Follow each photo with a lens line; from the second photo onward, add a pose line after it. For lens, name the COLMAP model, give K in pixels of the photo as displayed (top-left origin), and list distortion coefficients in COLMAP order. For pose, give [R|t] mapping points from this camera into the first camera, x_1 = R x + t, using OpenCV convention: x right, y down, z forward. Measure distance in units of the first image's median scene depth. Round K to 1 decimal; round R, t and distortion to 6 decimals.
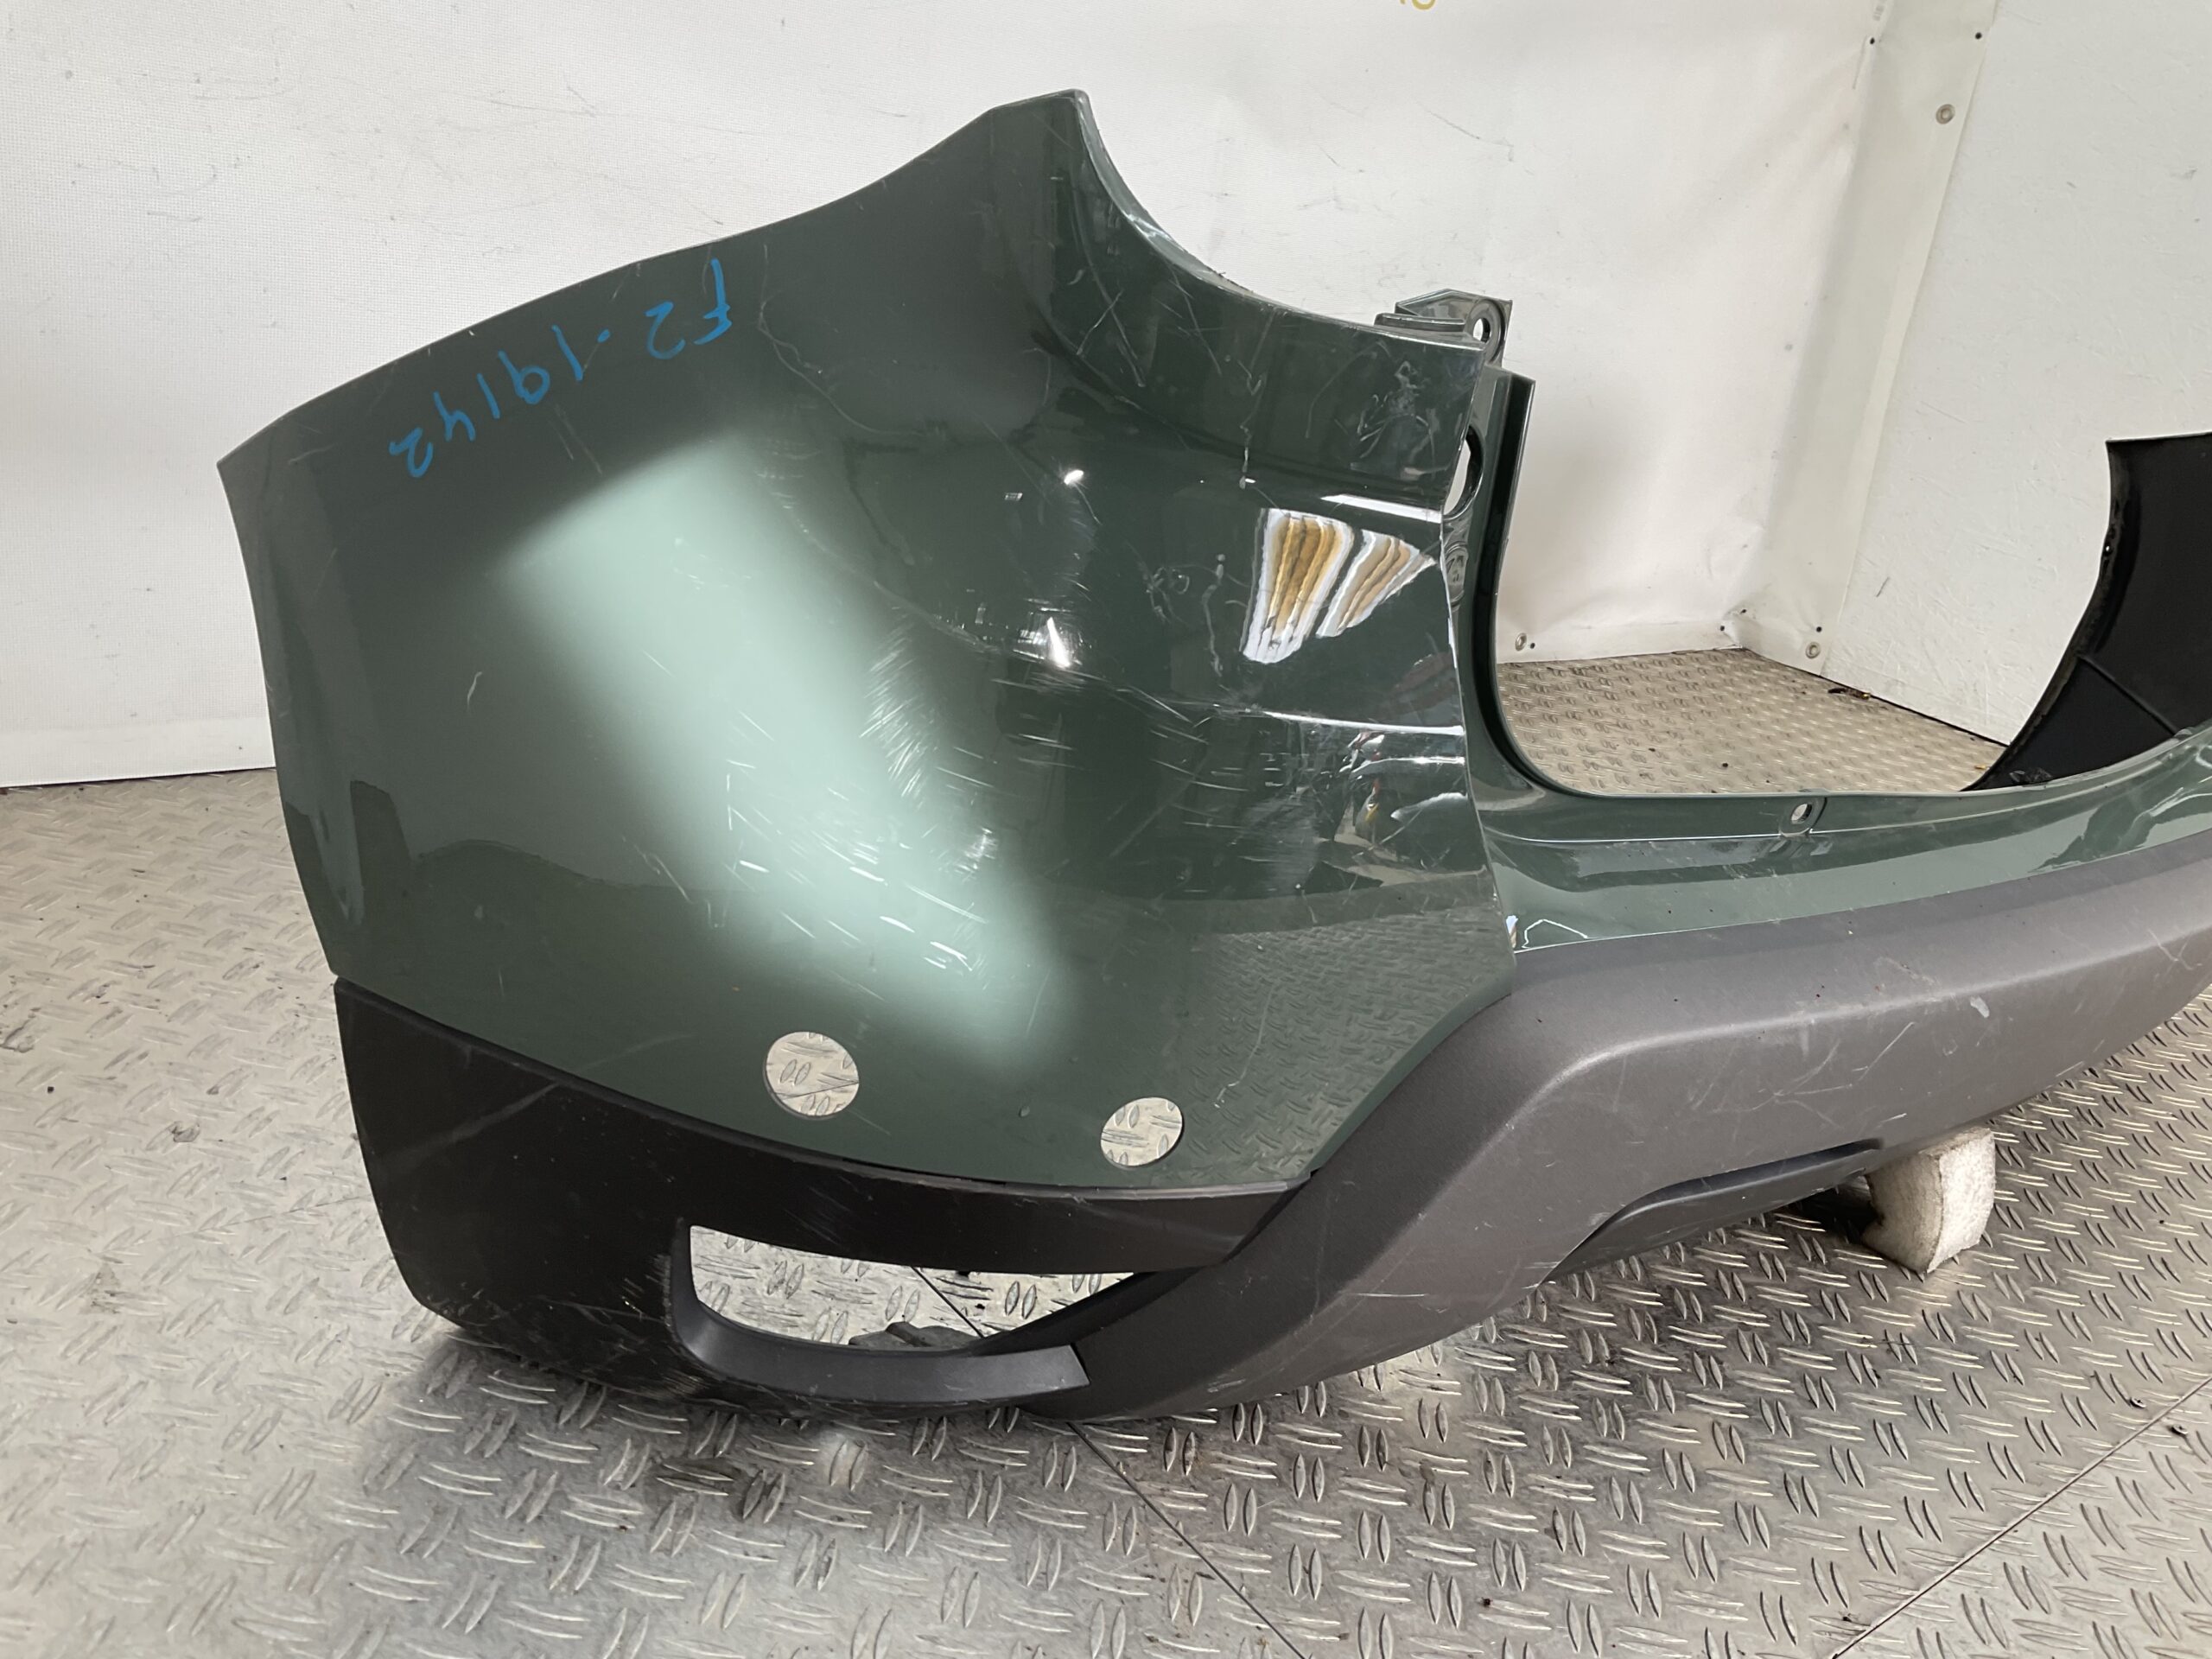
lens RADIAL K [[2053.5, 0, 1100.9], [0, 2053.5, 886.8], [0, 0, 1]] dist [0.098998, -0.184513]
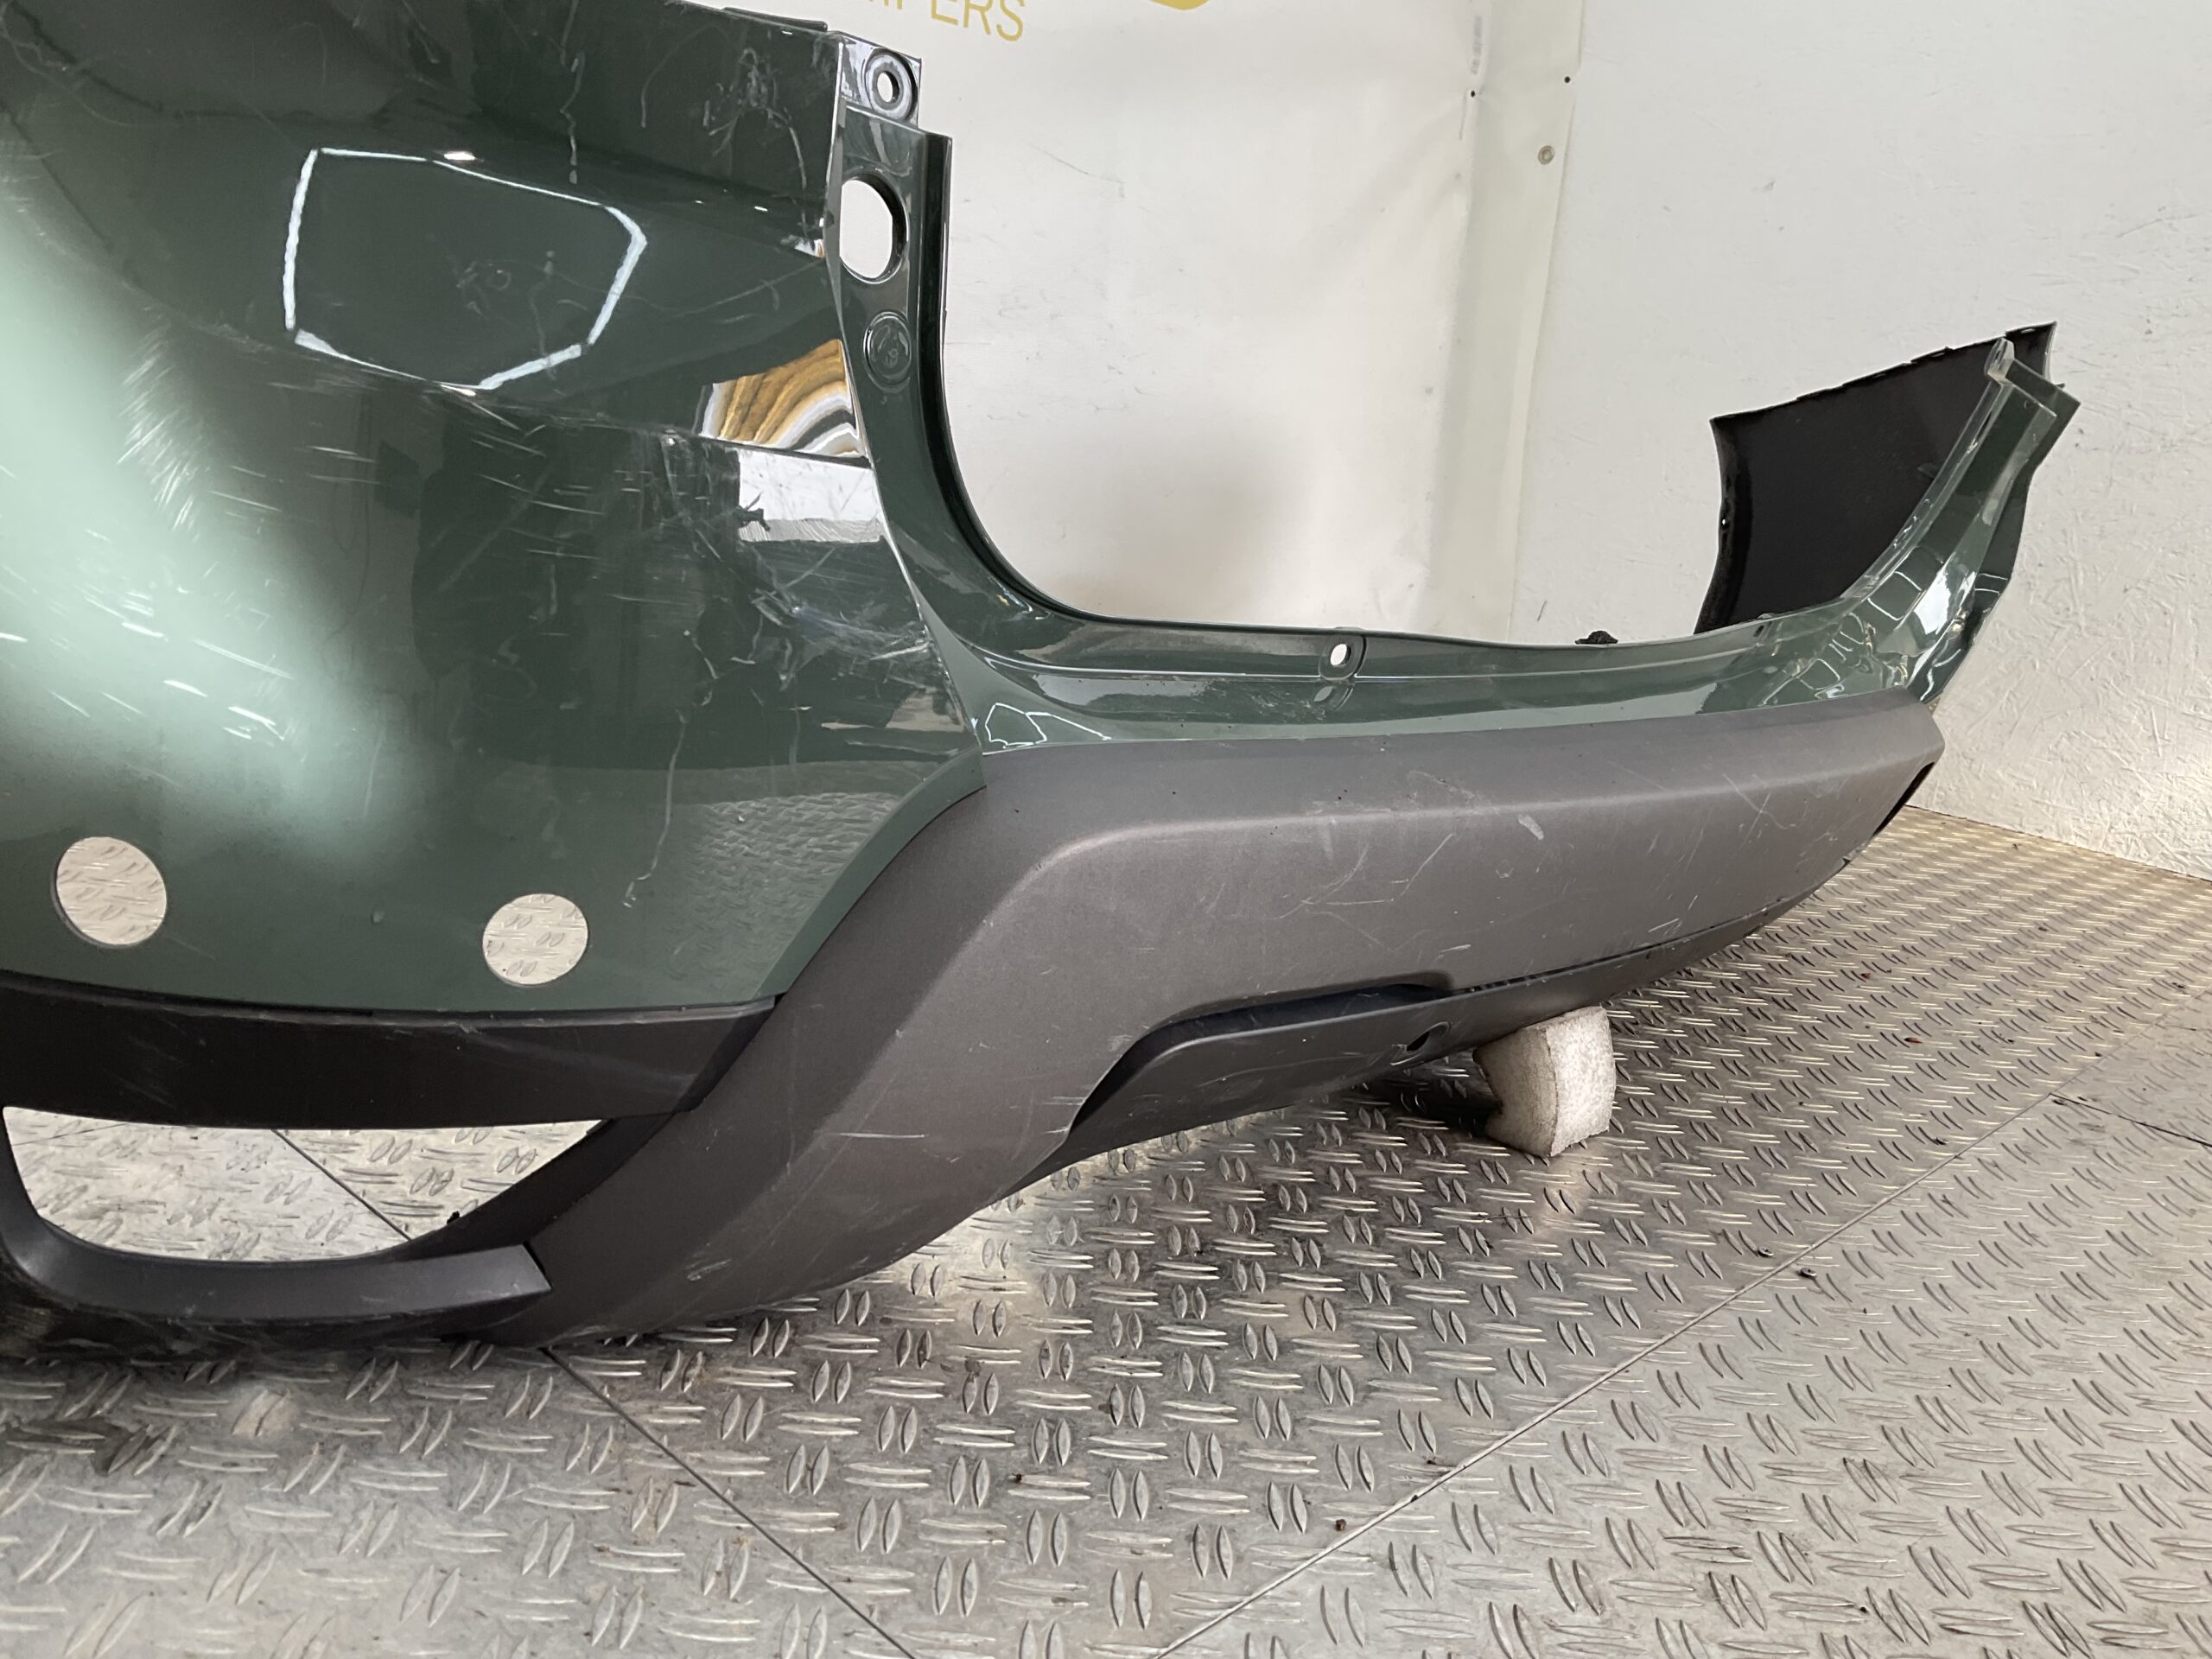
lens RADIAL K [[2053.5, 0, 1123.5], [0, 2053.5, 849.3], [0, 0, 1]] dist [0.098998, -0.184513]
pose [[0.990230, -0.081195, 0.113369, 0.143583], [0.092751, 0.990587, -0.100673, 0.163715], [-0.104128, 0.110205, 0.988439, 0.096303]]
